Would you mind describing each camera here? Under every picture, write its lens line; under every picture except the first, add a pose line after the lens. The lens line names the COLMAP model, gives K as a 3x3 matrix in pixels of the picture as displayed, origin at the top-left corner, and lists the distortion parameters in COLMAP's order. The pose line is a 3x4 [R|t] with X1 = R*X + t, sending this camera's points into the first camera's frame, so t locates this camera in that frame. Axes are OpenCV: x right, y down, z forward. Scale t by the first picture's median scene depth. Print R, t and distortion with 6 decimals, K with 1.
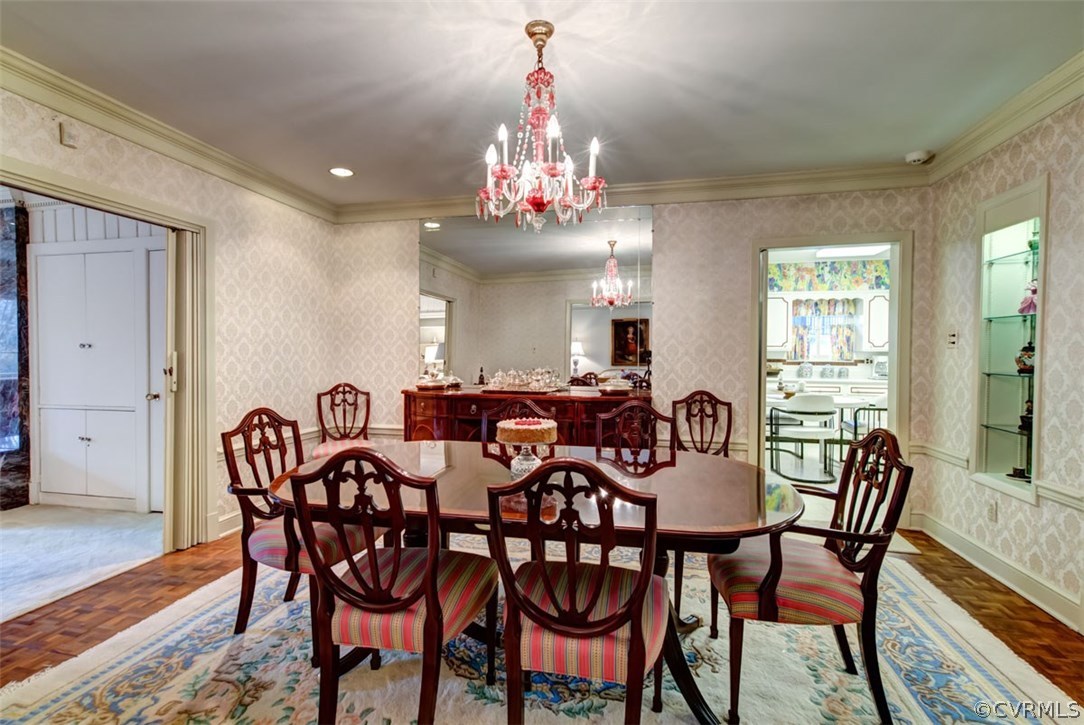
lens RADIAL K [[493.8, 0, 539.4], [0, 493.8, 355.9], [0, 0, 1]] dist [-0.011709, 0.018620]
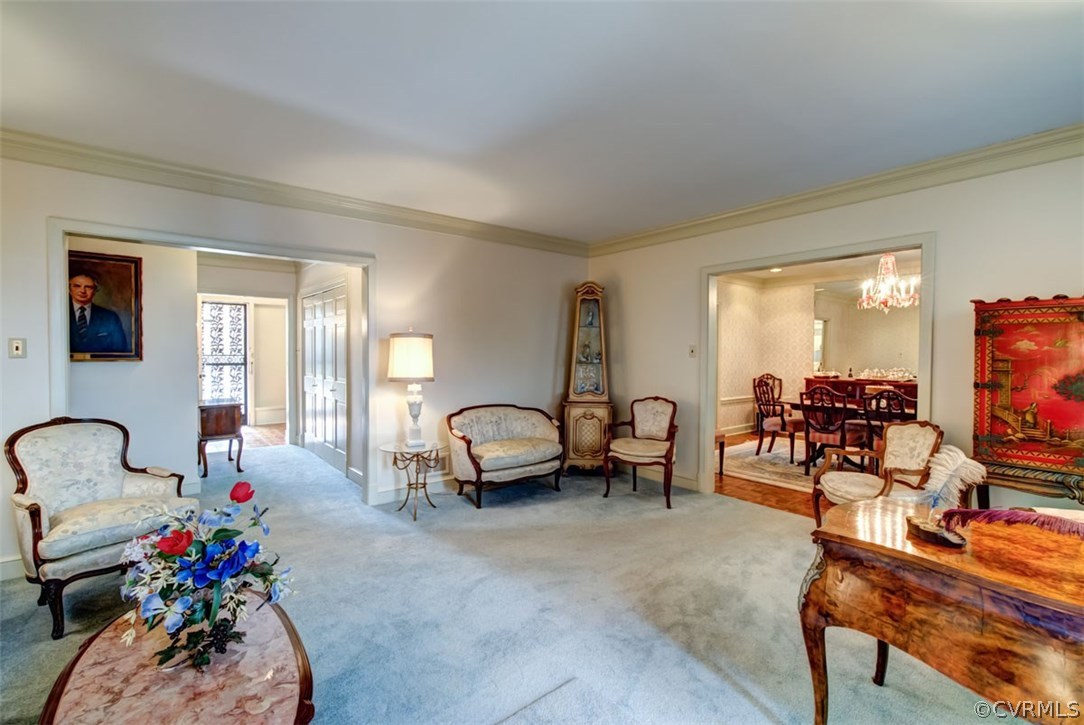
lens RADIAL K [[493.8, 0, 539.4], [0, 493.8, 355.9], [0, 0, 1]] dist [-0.011709, 0.018620]
pose [[0.784700, 0.008988, -0.619811, 0.086209], [-0.007557, 0.999959, 0.004934, -0.015103], [0.619830, 0.000812, 0.784736, -1.015046]]
